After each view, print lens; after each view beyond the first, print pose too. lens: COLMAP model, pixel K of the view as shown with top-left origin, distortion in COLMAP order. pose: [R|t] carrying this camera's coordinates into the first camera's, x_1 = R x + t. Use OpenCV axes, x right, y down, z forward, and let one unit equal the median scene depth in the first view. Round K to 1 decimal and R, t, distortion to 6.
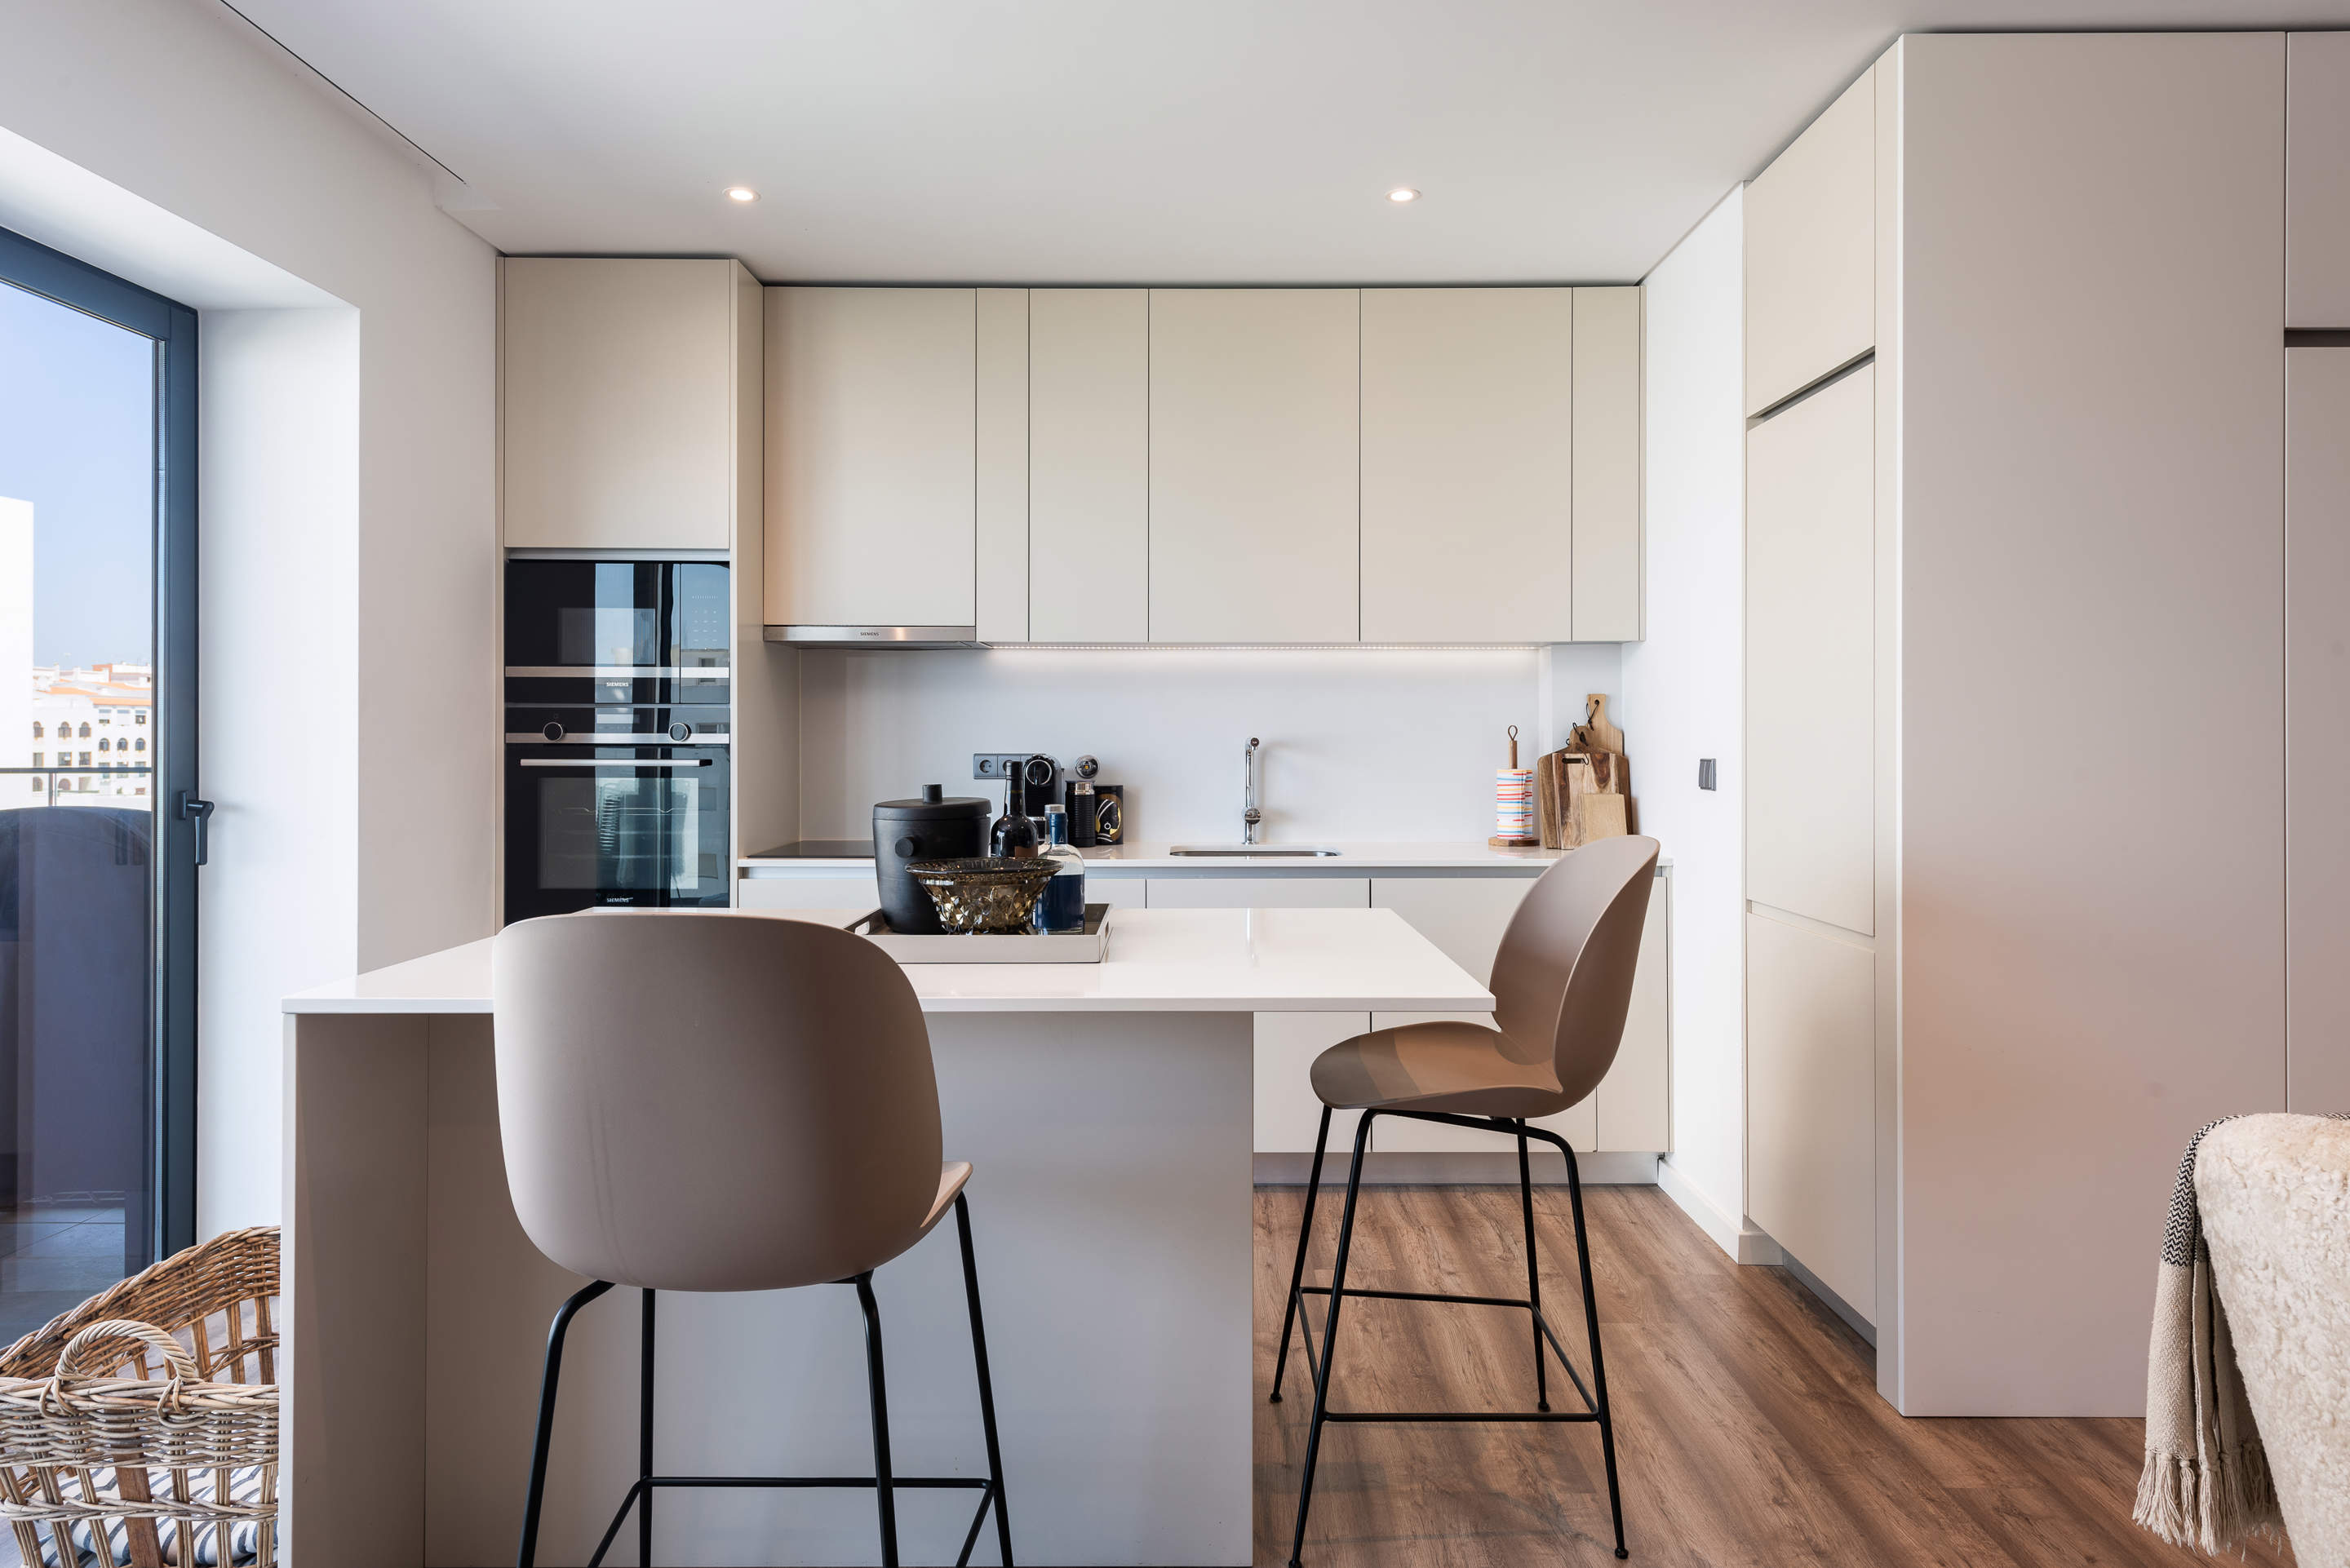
lens RADIAL K [[1405.3, 0, 1159.8], [0, 1405.3, 765.4], [0, 0, 1]] dist [0.013930, -0.007531]
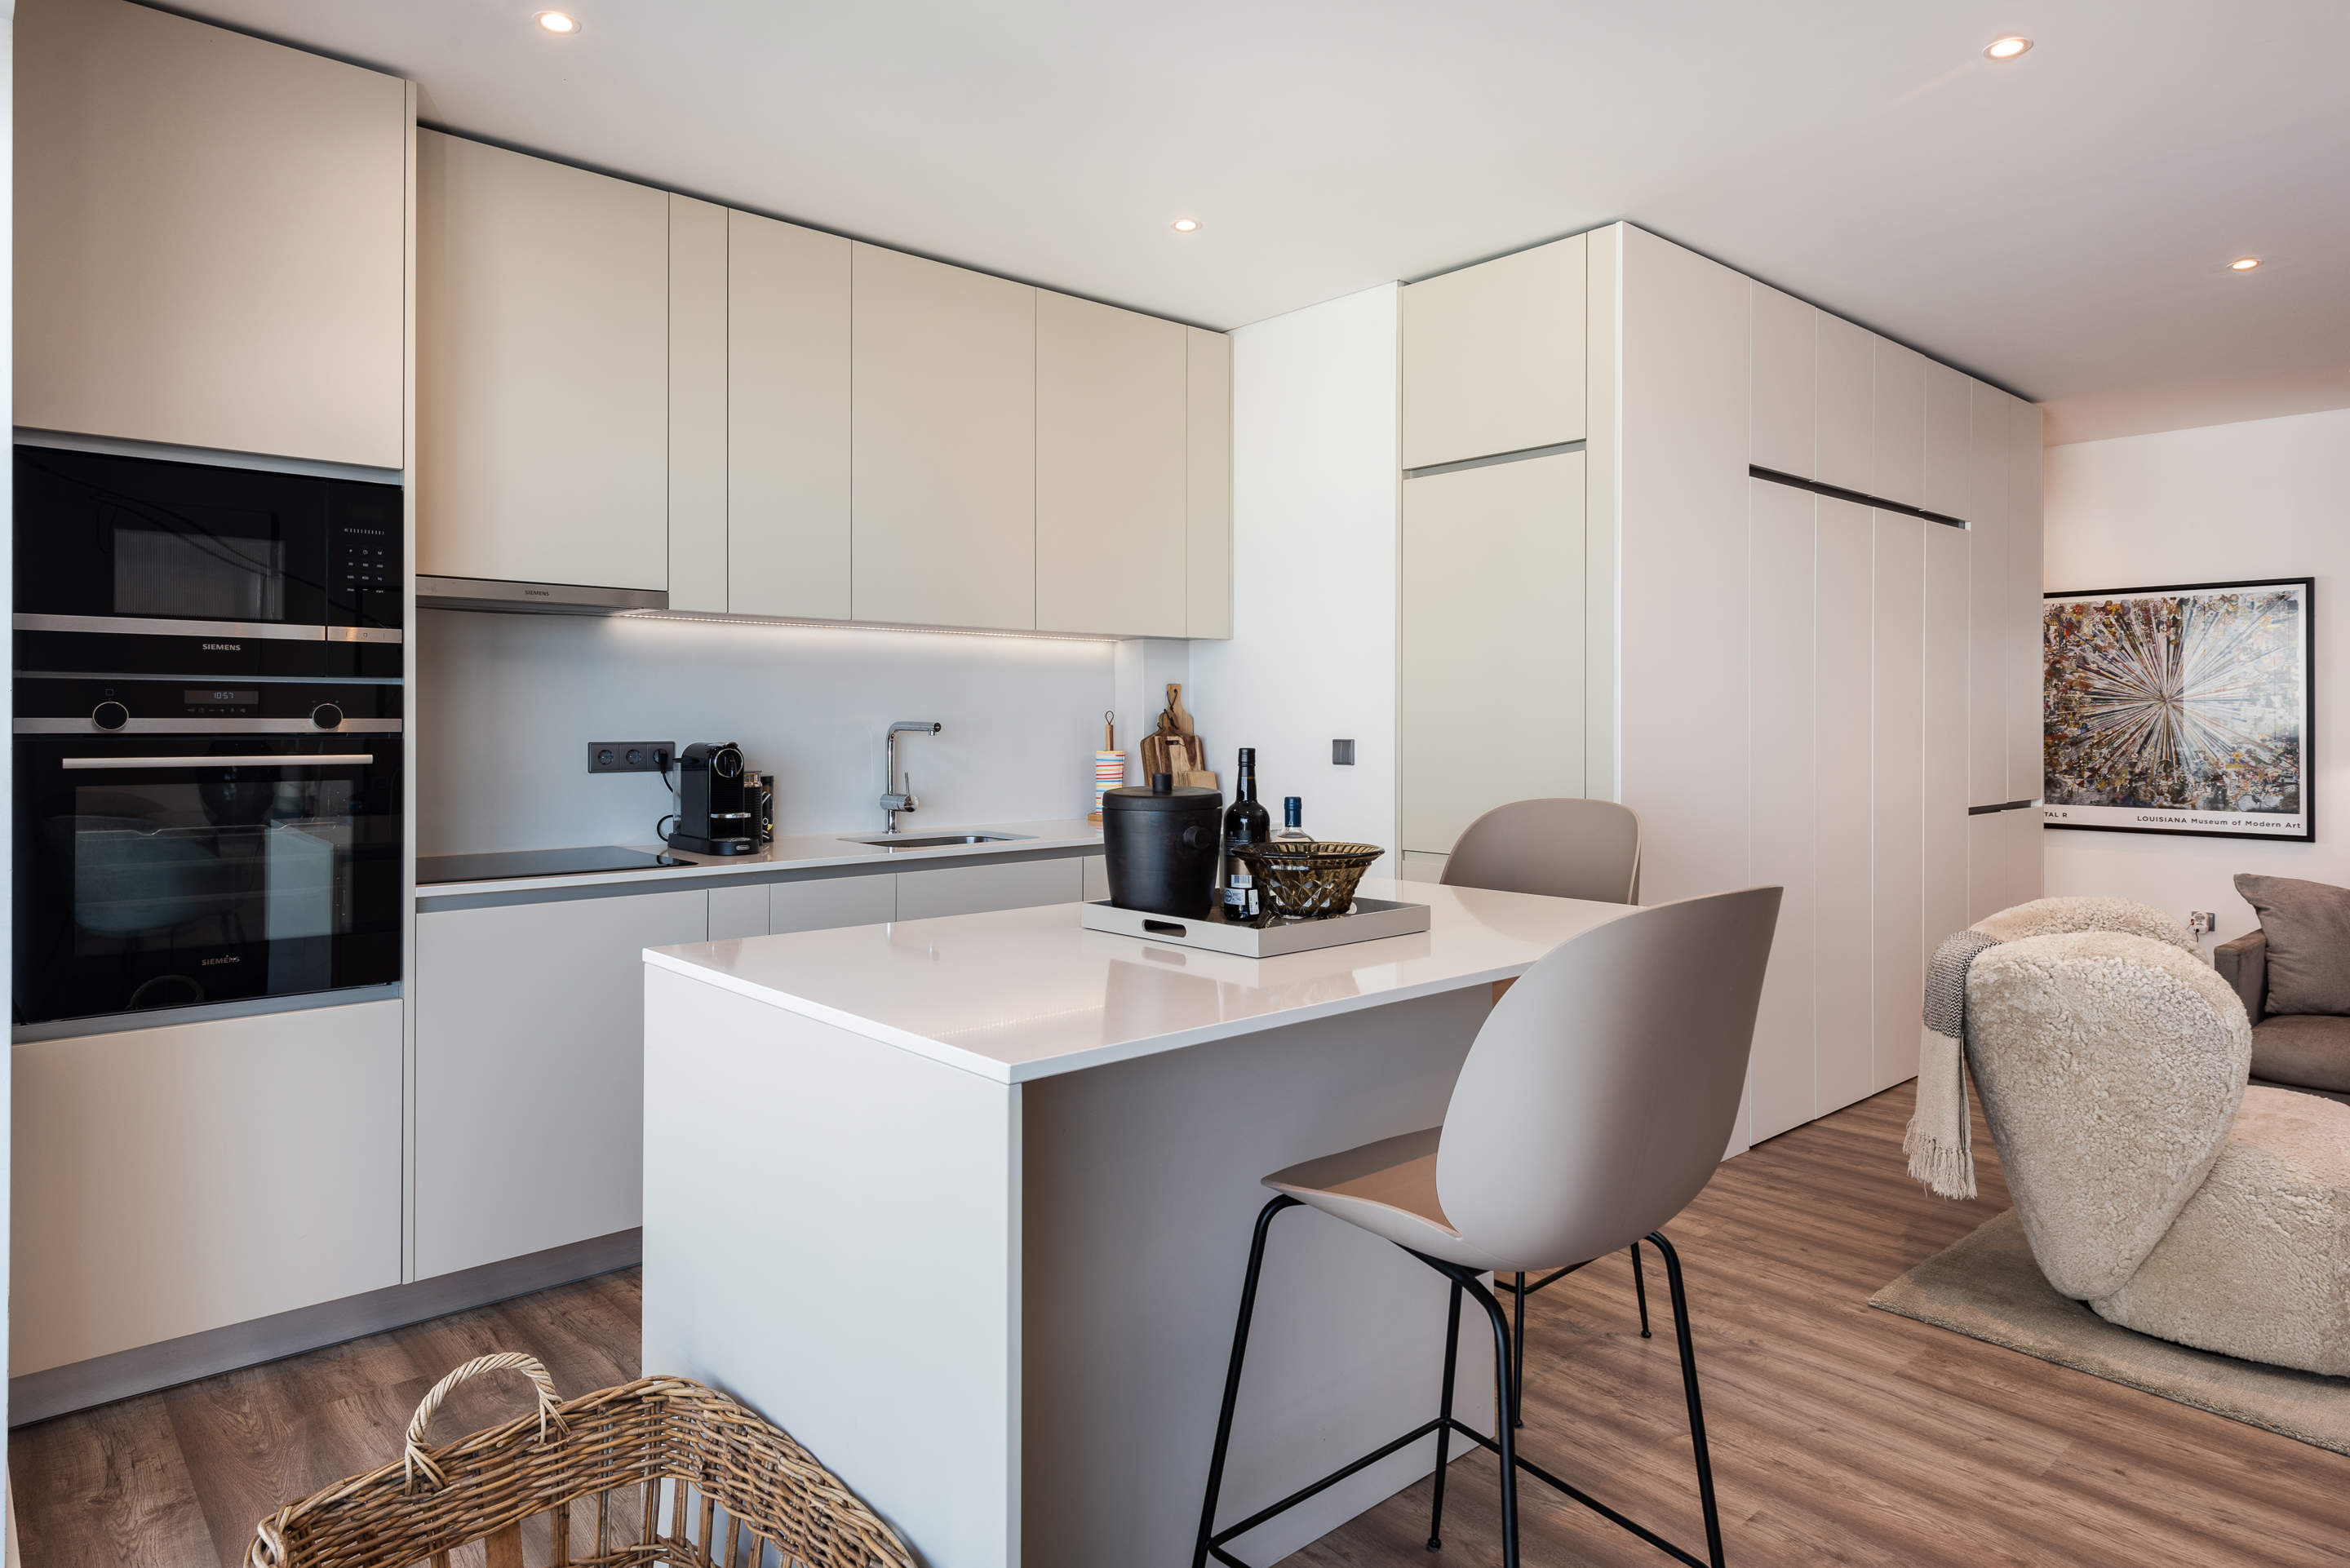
lens RADIAL K [[1405.3, 0, 1178.2], [0, 1405.3, 761.2], [0, 0, 1]] dist [0.013930, -0.007531]
pose [[0.740215, -0.019907, 0.672075, -0.482566], [0.013466, 0.999800, 0.014783, -0.005585], [-0.672235, -0.001893, 0.740335, 0.168832]]
